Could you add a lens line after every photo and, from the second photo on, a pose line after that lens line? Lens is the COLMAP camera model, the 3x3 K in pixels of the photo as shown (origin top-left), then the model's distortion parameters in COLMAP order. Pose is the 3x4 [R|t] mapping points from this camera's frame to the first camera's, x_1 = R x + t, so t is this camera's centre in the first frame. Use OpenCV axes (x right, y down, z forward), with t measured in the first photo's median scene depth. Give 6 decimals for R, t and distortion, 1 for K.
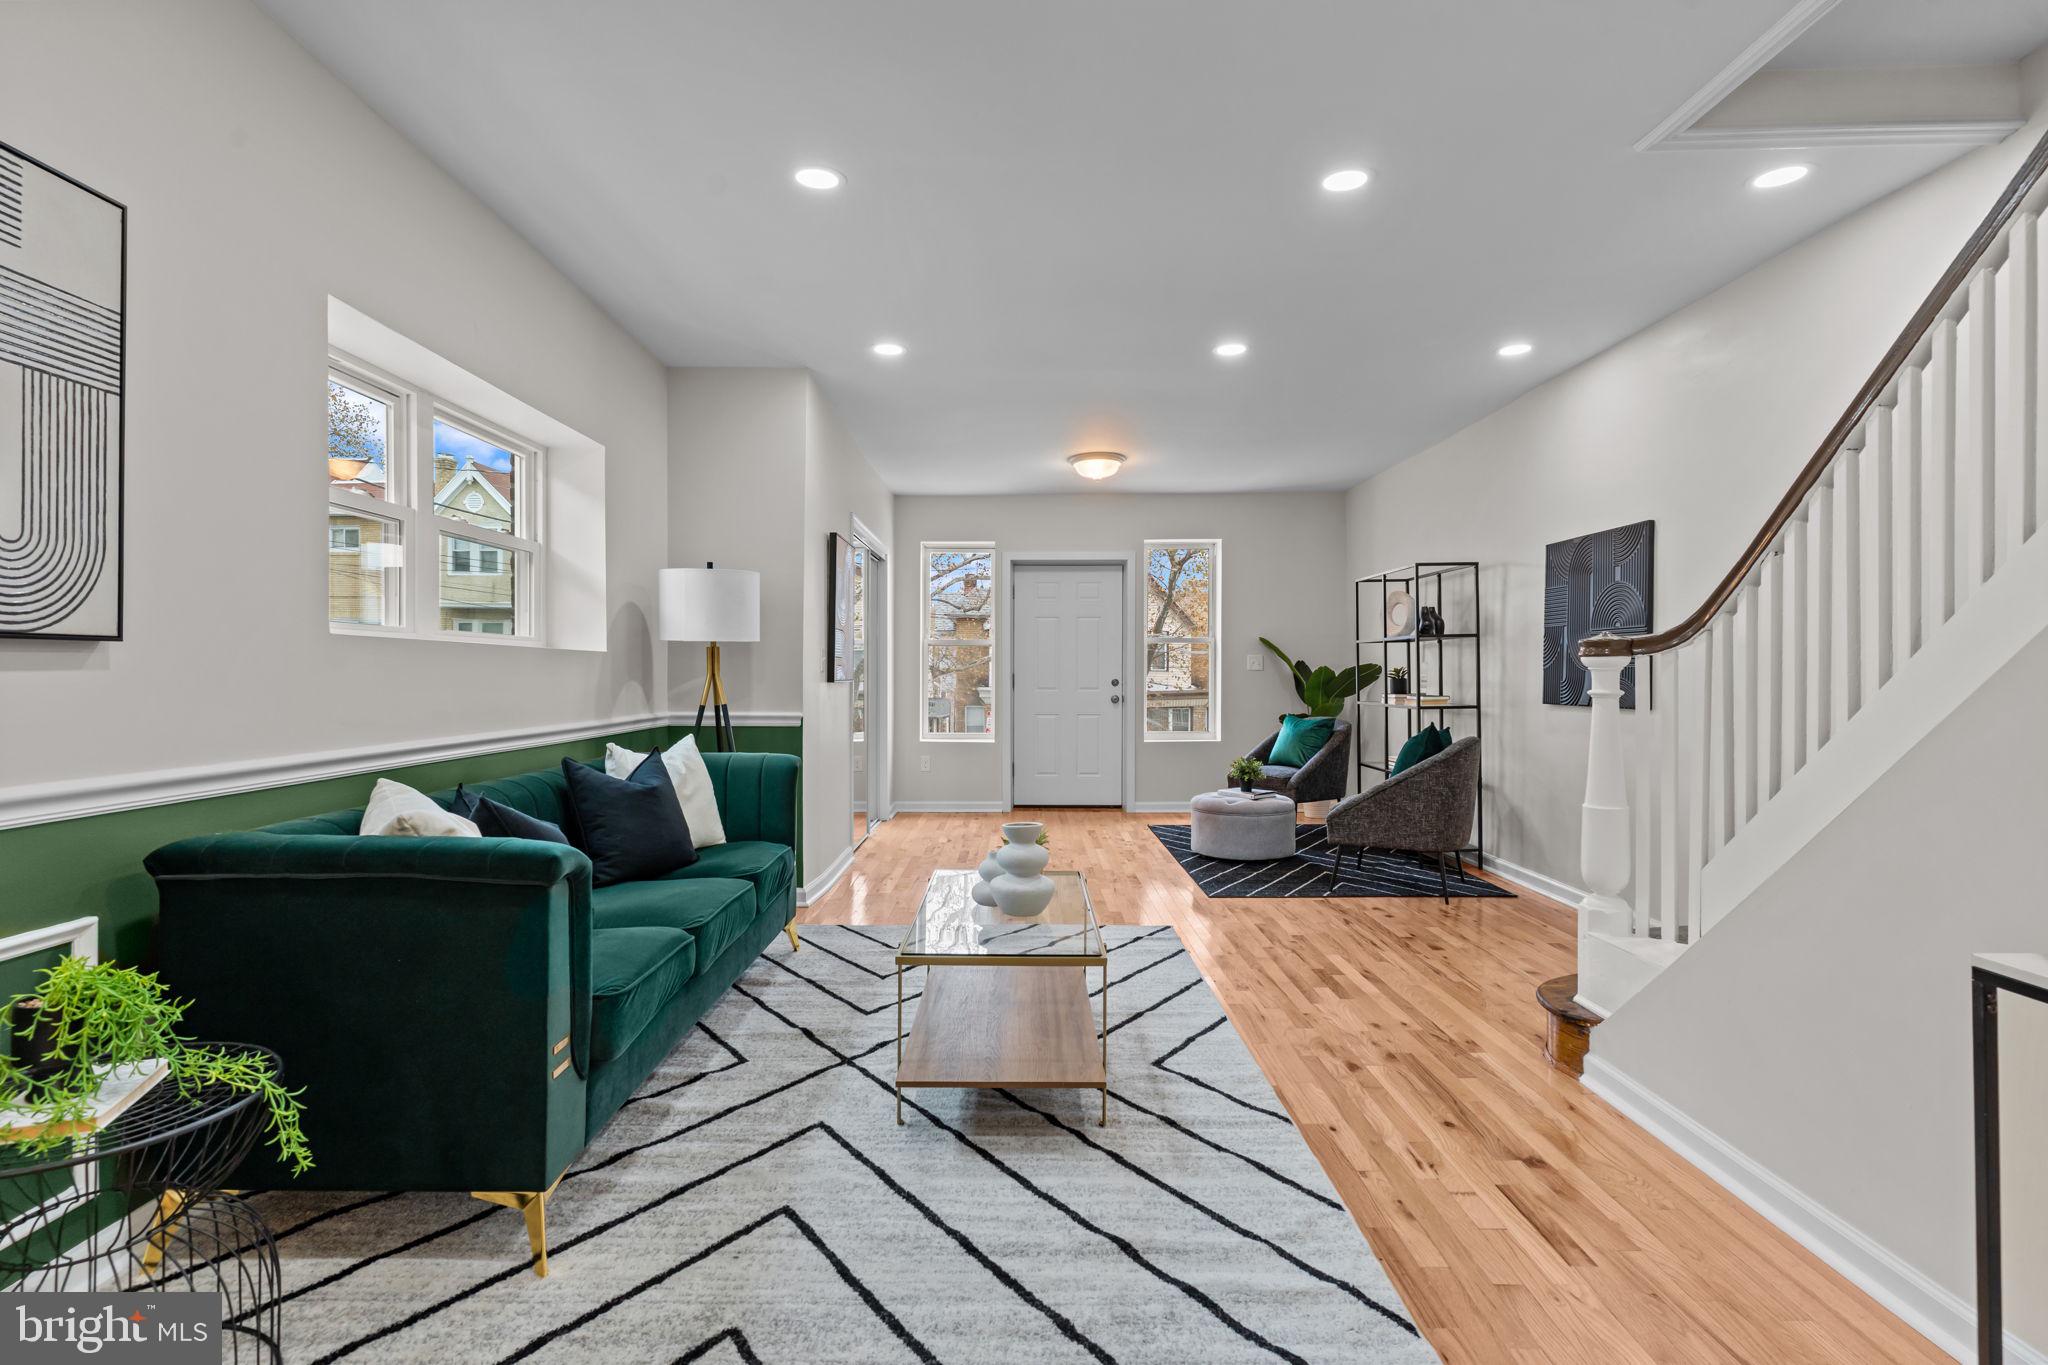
lens RADIAL K [[996.8, 0, 1024.0], [0, 996.8, 682.5], [0, 0, 1]] dist [0.000154, 0.000121]
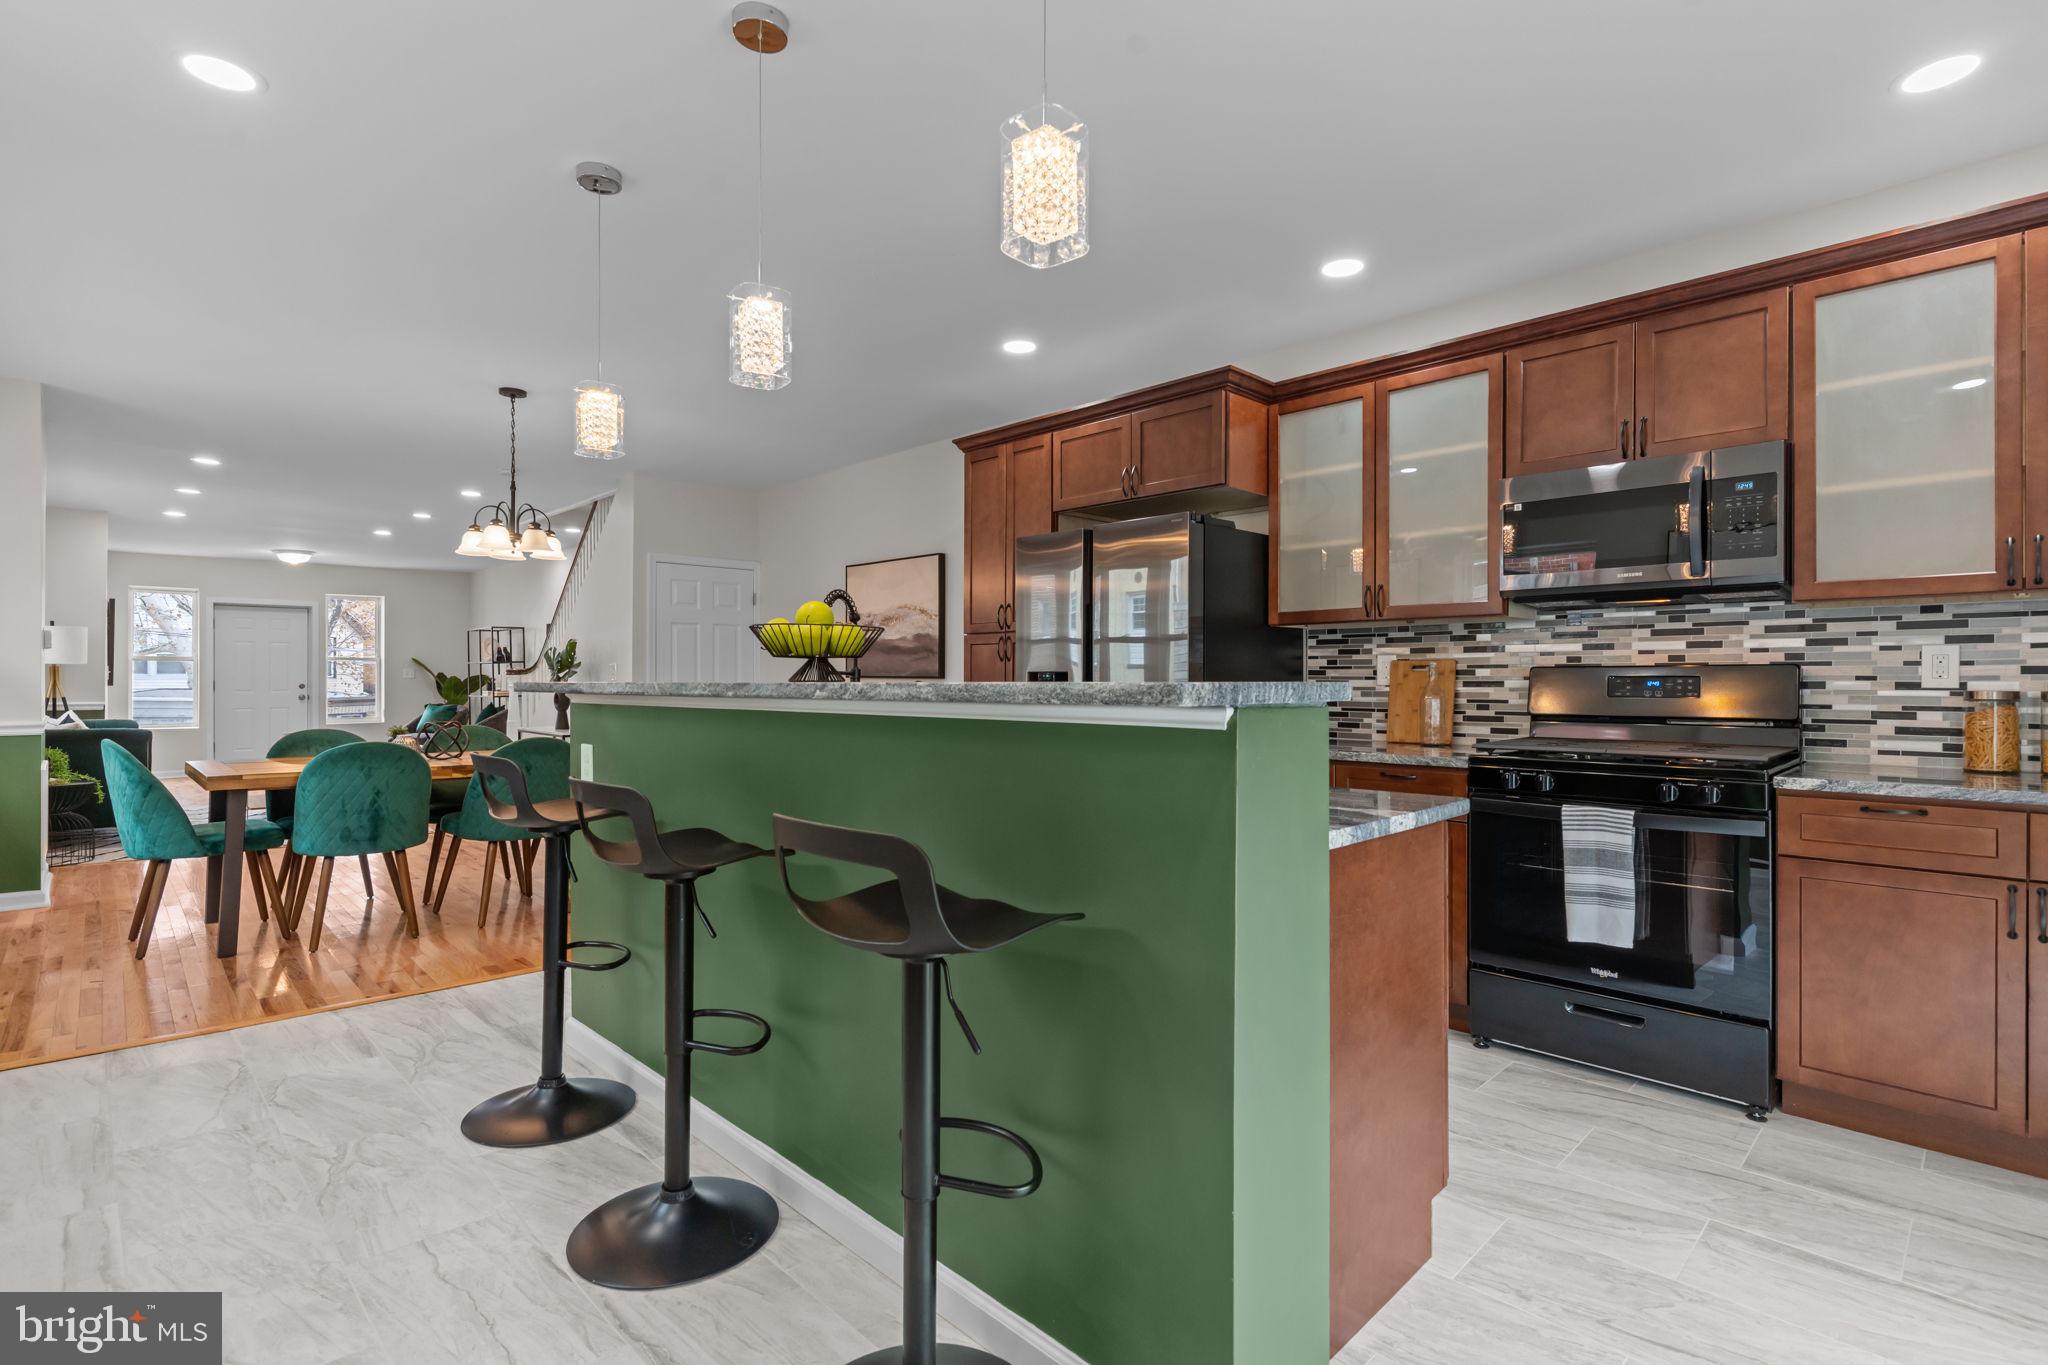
lens RADIAL K [[971.5, 0, 1024.0], [0, 971.5, 682.5], [0, 0, 1]] dist [0.002081, 0.000643]
pose [[0.722832, -0.001602, 0.691022, -0.207524], [0.006111, 0.999973, -0.004074, 0.010590], [-0.690997, 0.007167, 0.722822, -1.252481]]
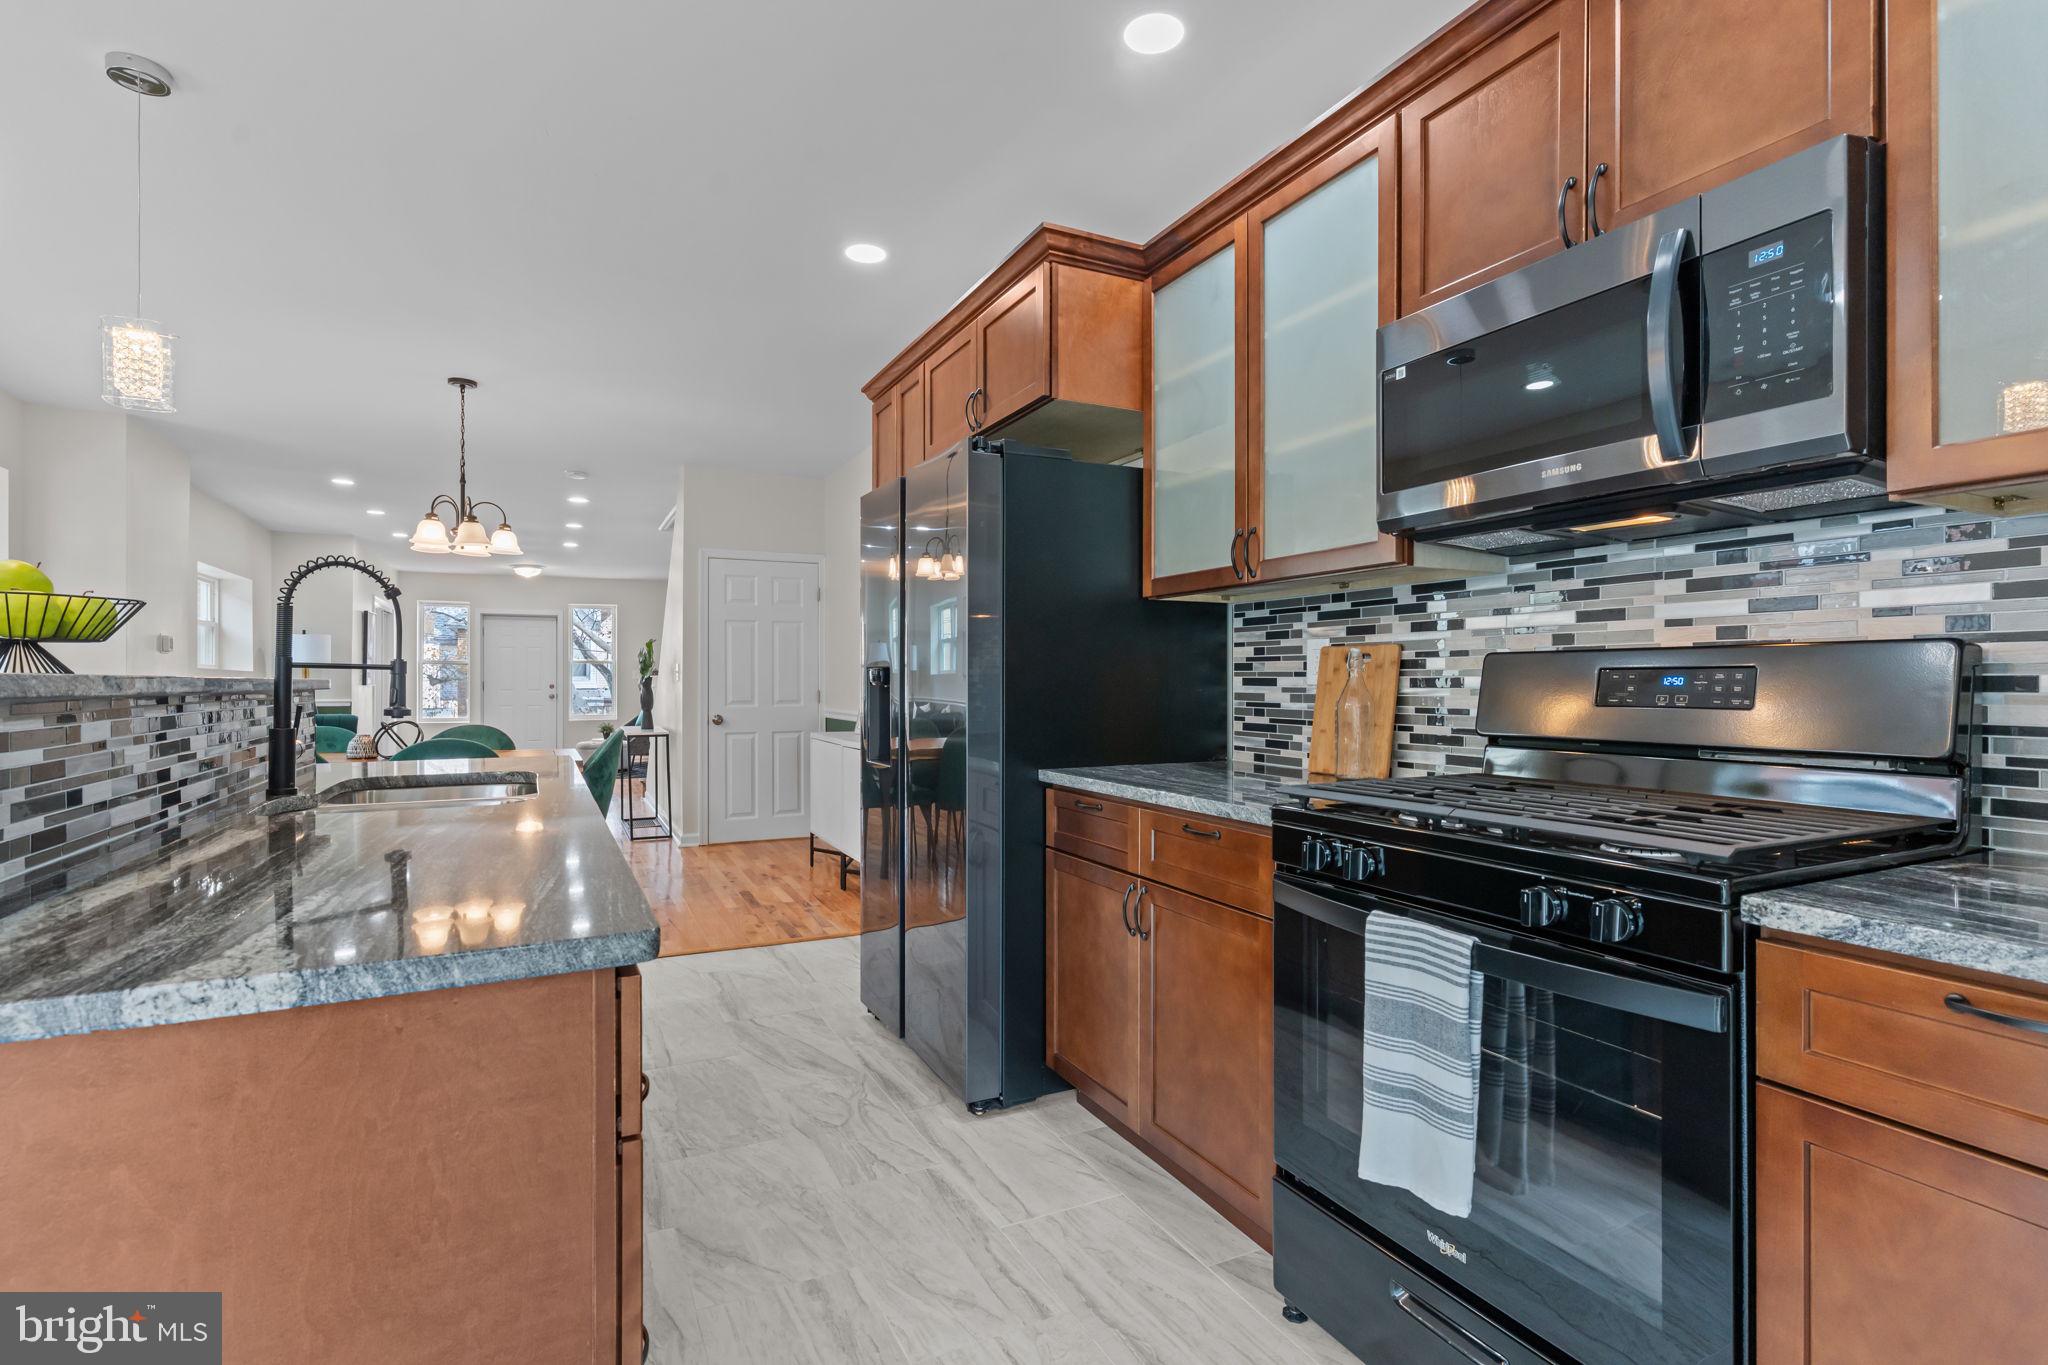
lens RADIAL K [[969.5, 0, 1024.0], [0, 969.5, 682.5], [0, 0, 1]] dist [0.000142, -0.000033]
pose [[0.900002, 0.000383, 0.435885, 0.144024], [0.003313, 0.999965, -0.007720, 0.013270], [-0.435872, 0.008392, 0.899969, -1.277878]]
